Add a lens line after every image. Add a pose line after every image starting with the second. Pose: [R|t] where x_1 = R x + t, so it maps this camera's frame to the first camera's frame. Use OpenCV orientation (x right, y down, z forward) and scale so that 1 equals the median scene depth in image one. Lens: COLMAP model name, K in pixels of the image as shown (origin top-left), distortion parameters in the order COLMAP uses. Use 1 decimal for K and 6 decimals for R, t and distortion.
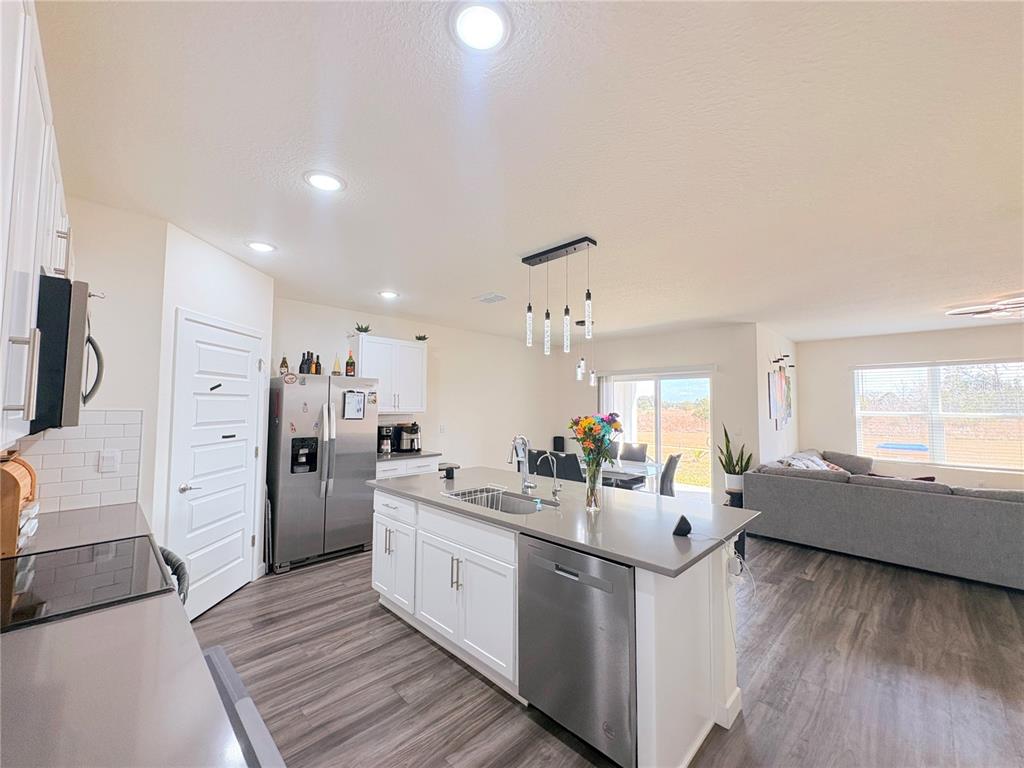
lens RADIAL K [[406.1, 0, 508.9], [0, 406.1, 382.5], [0, 0, 1]] dist [0.000680, -0.000087]
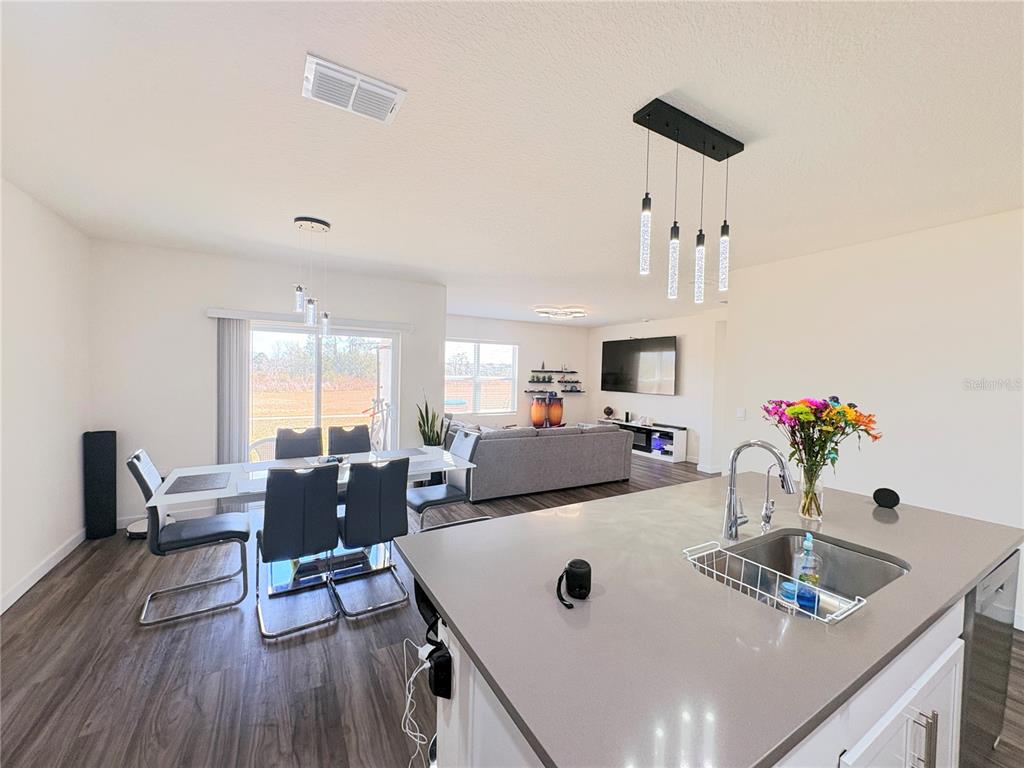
lens RADIAL K [[406.1, 0, 507.0], [0, 406.1, 384.7], [0, 0, 1]] dist [0.000680, -0.000087]
pose [[0.257131, -0.031169, 0.965874, -0.325039], [-0.076439, 0.995692, 0.052481, 0.024792], [-0.963349, -0.087324, 0.253641, 0.647543]]
